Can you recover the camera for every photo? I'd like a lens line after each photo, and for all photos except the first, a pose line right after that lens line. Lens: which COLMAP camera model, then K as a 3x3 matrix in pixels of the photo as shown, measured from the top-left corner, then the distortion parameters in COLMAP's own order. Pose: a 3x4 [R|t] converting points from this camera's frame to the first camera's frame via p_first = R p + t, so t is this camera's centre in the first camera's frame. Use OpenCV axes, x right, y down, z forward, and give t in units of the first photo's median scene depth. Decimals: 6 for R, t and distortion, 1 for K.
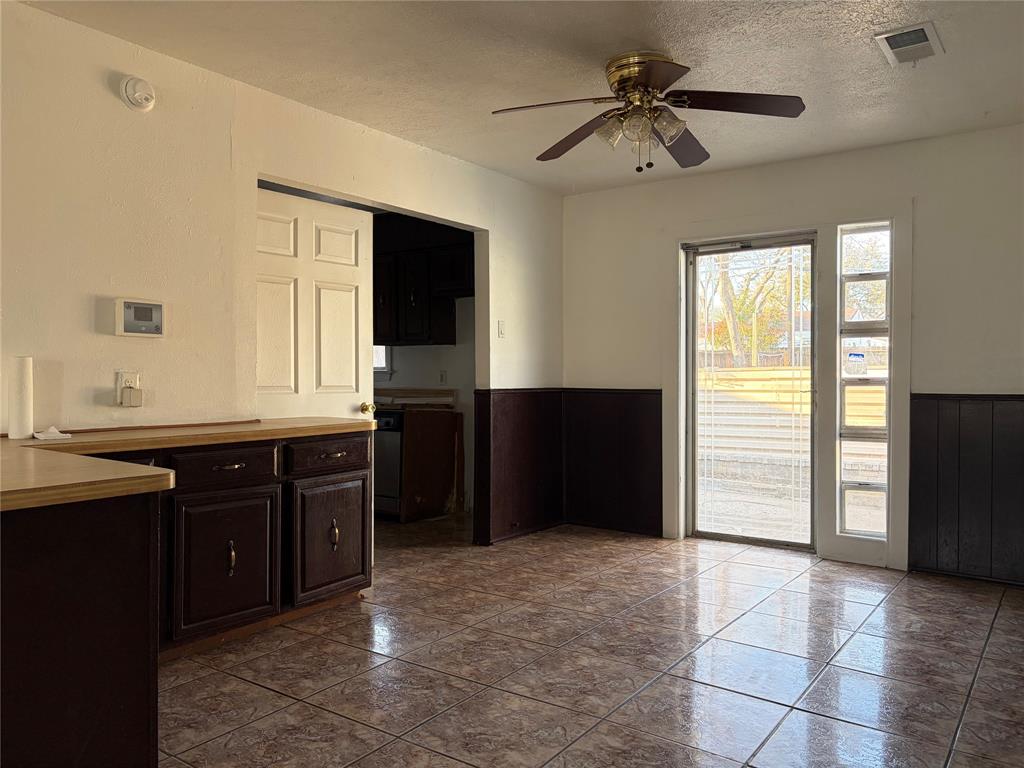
lens RADIAL K [[773.8, 0, 519.0], [0, 773.8, 377.4], [0, 0, 1]] dist [0.039712, -0.043666]
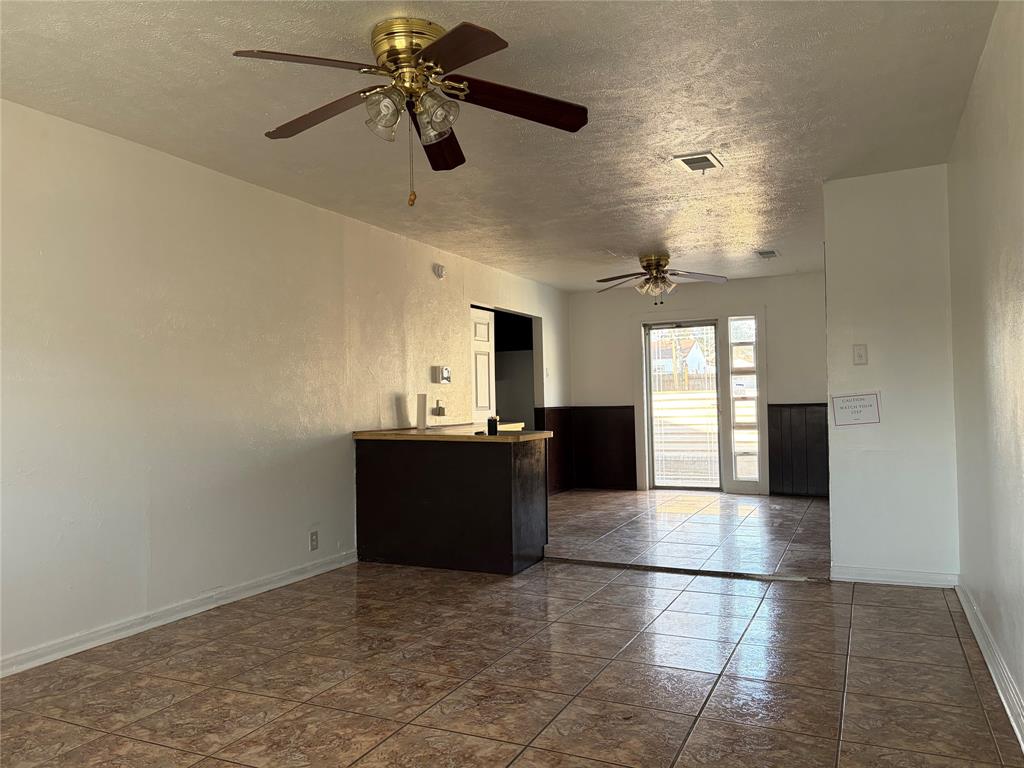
lens RADIAL K [[773.8, 0, 511.9], [0, 773.8, 385.2], [0, 0, 1]] dist [0.039712, -0.043666]
pose [[0.990613, -0.014021, 0.135976, -0.366789], [0.020090, 0.998857, -0.043361, 0.041847], [-0.135212, 0.045685, 0.989763, -0.780527]]
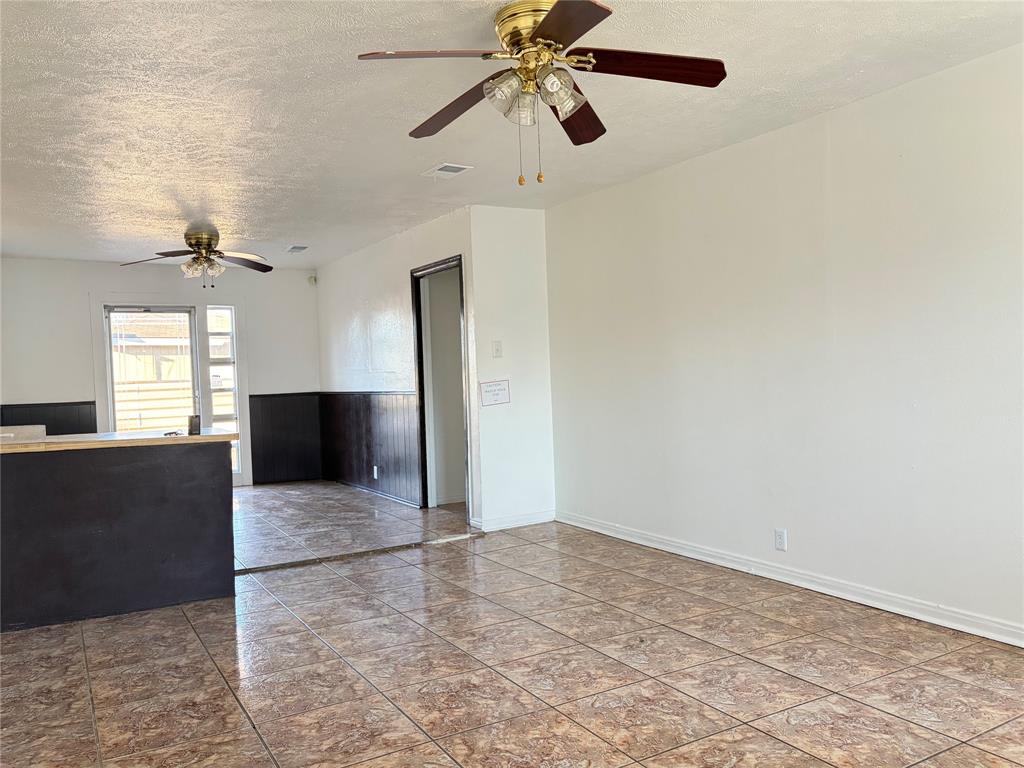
lens RADIAL K [[773.8, 0, 512.8], [0, 773.8, 387.7], [0, 0, 1]] dist [0.039712, -0.043666]
pose [[0.447107, -0.028215, 0.894035, -0.887896], [0.051561, 0.998653, 0.005731, 0.023834], [-0.892993, 0.043535, 0.447960, -0.433793]]
